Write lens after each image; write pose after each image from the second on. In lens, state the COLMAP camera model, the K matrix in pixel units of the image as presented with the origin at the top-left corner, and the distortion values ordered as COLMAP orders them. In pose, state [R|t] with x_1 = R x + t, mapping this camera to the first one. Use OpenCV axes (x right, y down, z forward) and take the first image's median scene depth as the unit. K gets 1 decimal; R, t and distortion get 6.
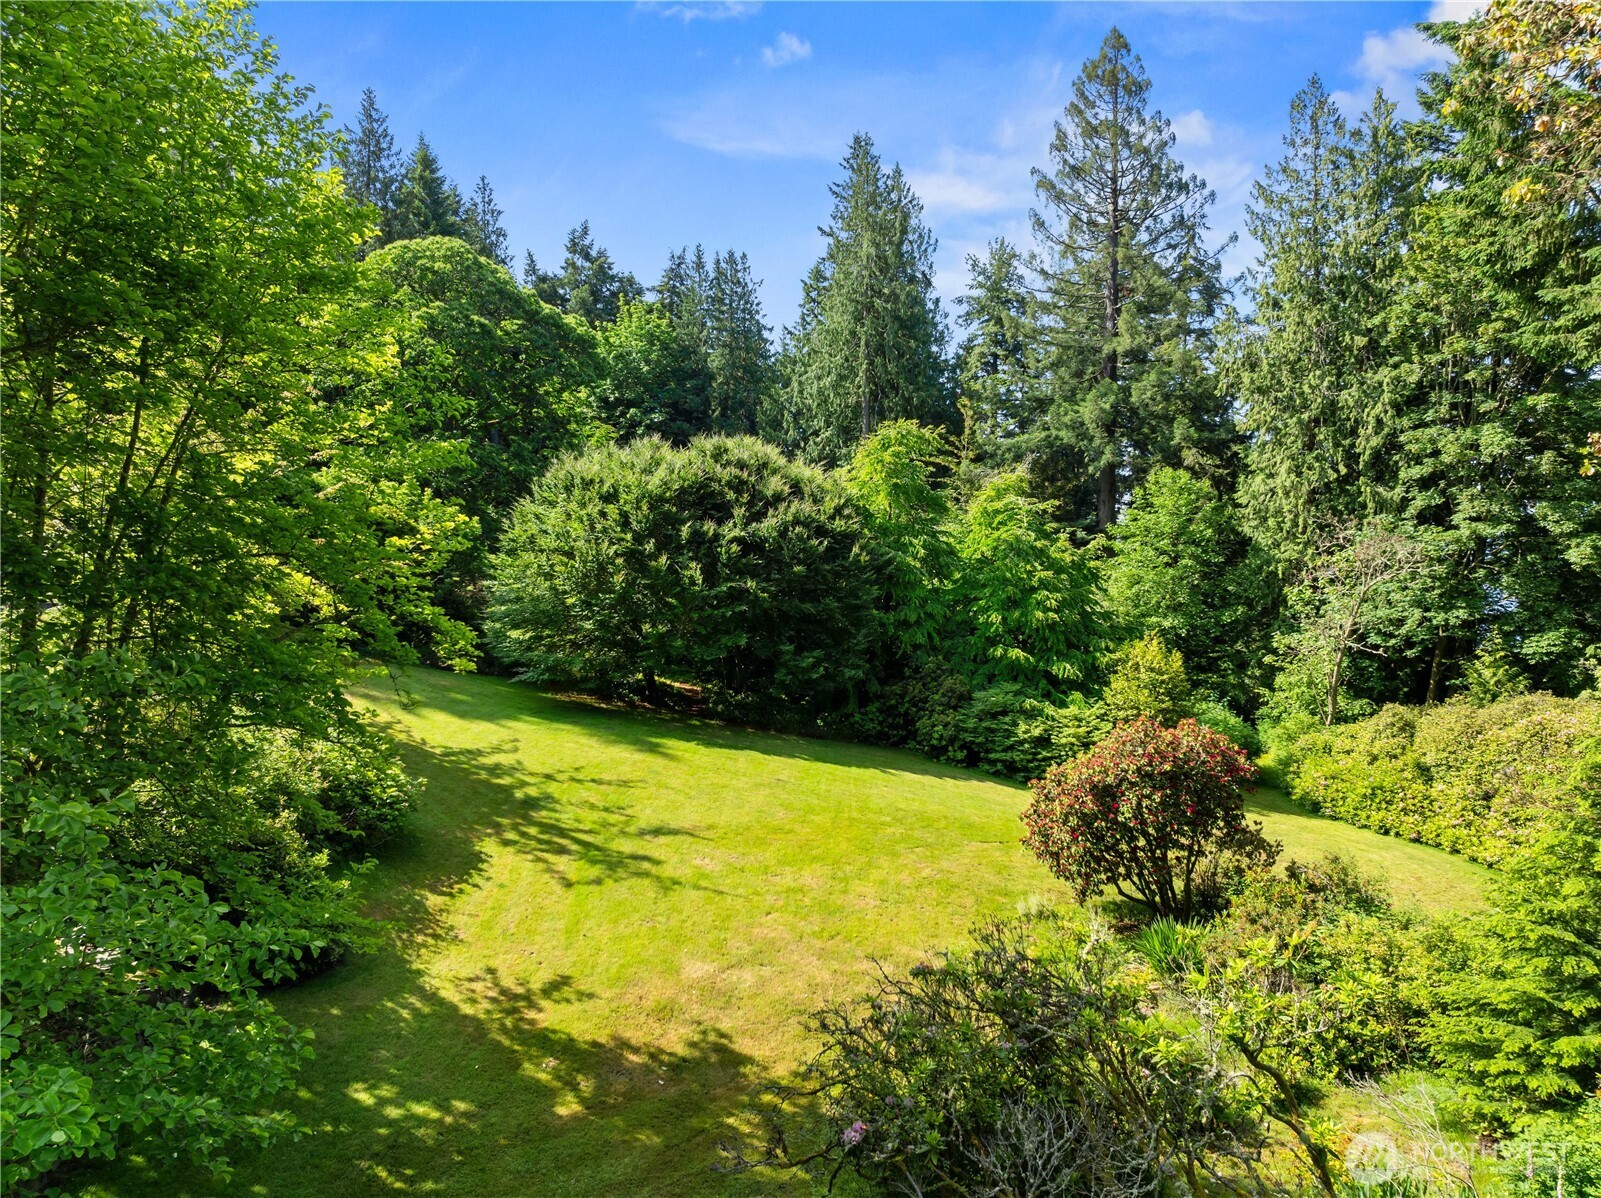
lens RADIAL K [[1124.0, 0, 797.7], [0, 1124.0, 595.2], [0, 0, 1]] dist [-0.058118, 0.024386]
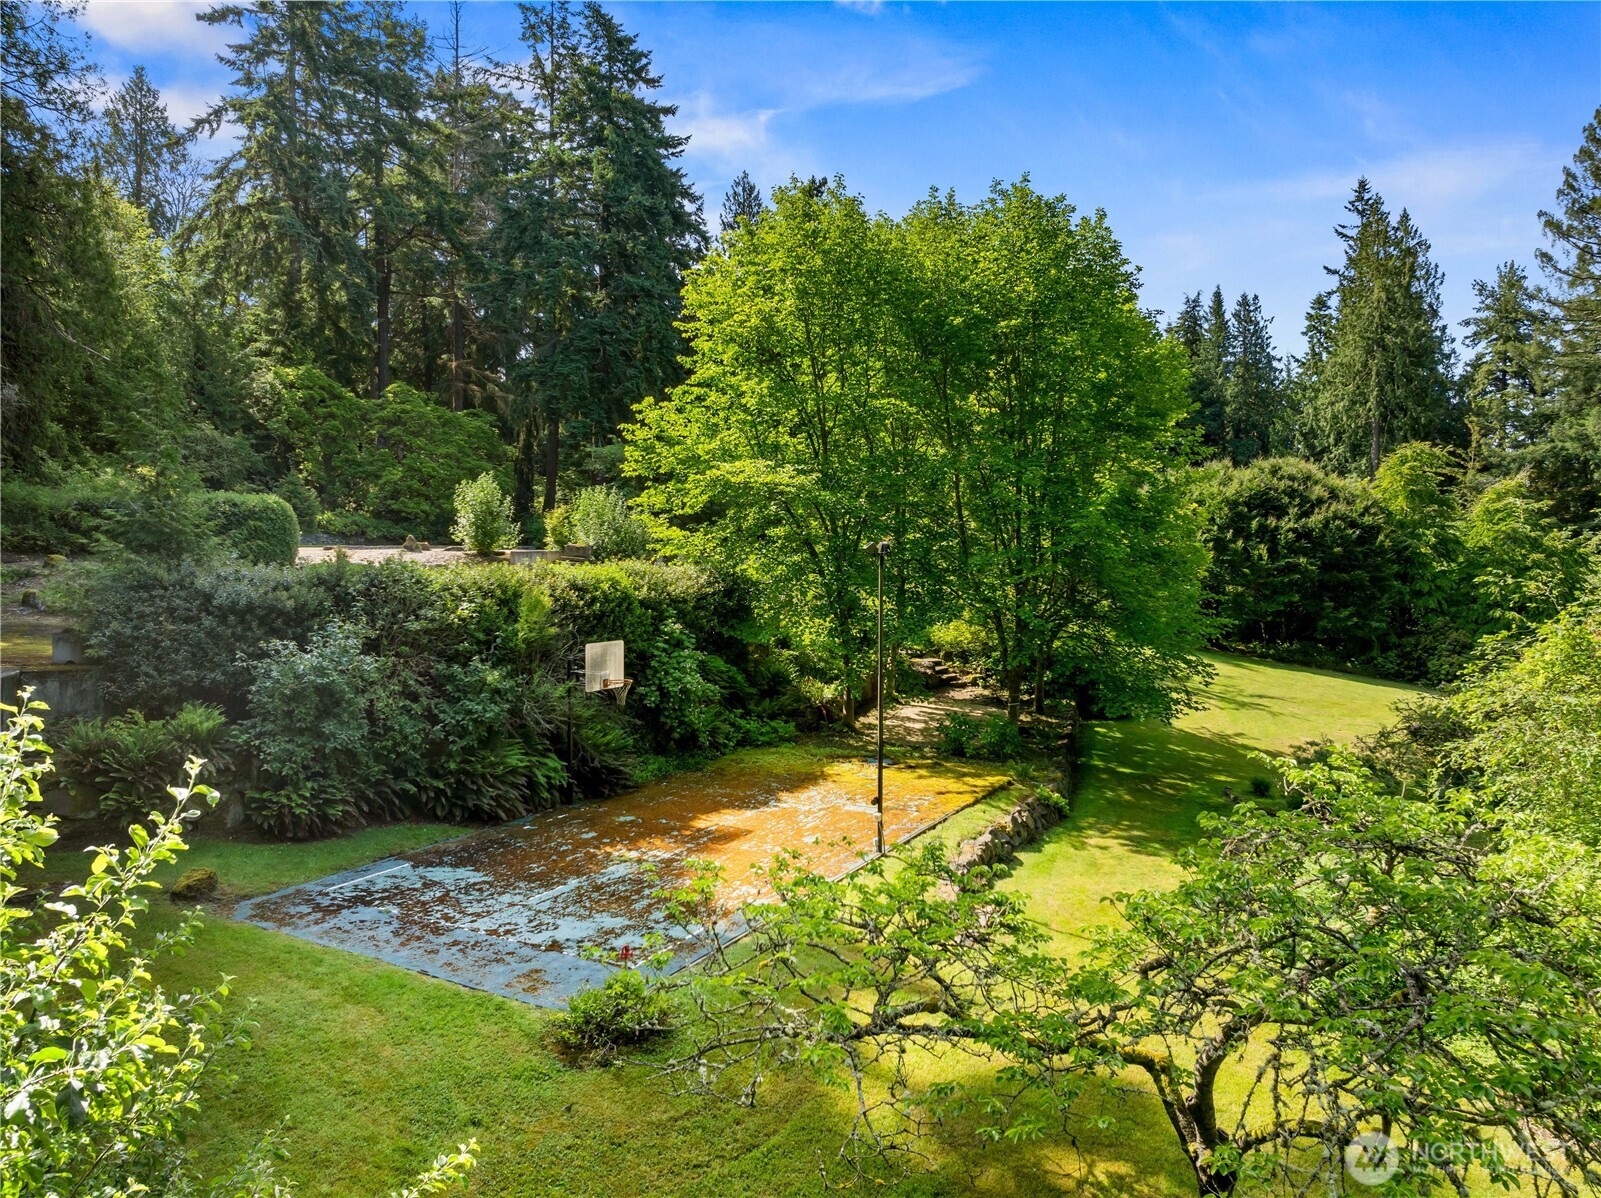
lens RADIAL K [[1124.0, 0, 800.2], [0, 1124.0, 588.1], [0, 0, 1]] dist [-0.058118, 0.024386]
pose [[0.921113, 0.012294, -0.389101, -0.053532], [-0.021093, 0.999609, -0.018351, 0.044194], [0.388723, 0.025111, 0.921012, -0.382093]]
